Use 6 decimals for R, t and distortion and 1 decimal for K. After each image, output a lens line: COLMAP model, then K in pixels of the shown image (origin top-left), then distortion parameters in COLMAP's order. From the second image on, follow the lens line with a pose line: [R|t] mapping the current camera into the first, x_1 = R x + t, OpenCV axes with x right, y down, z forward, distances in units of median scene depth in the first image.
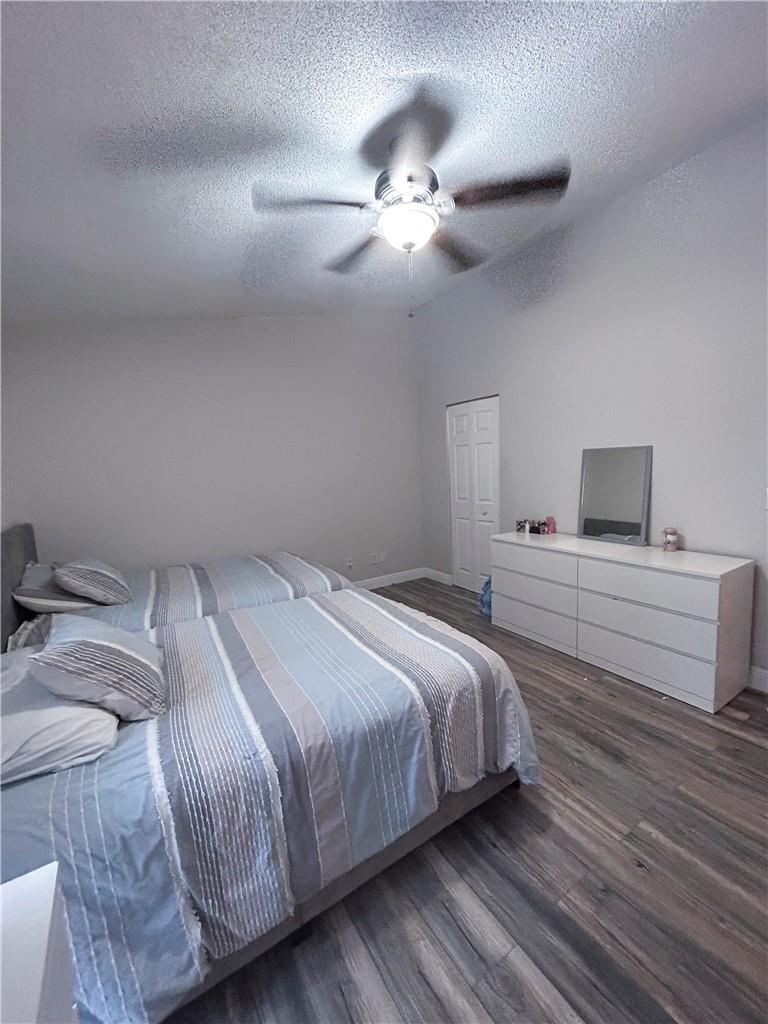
lens RADIAL K [[410.3, 0, 383.2], [0, 410.3, 510.2], [0, 0, 1]] dist [-0.000059, 0.000282]
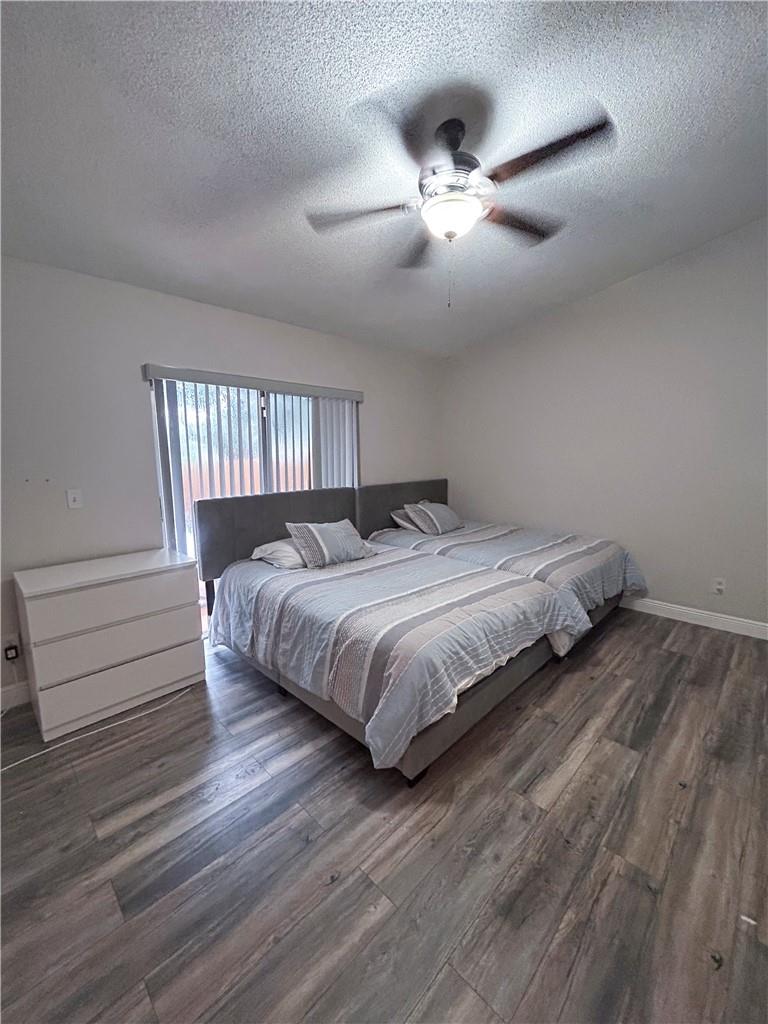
lens RADIAL K [[410.3, 0, 383.2], [0, 410.3, 510.2], [0, 0, 1]] dist [-0.000059, 0.000282]
pose [[0.214953, 0.171601, -0.961430, 1.301643], [-0.106022, 0.982724, 0.151698, -0.129244], [0.970852, 0.069325, 0.229433, 0.761488]]
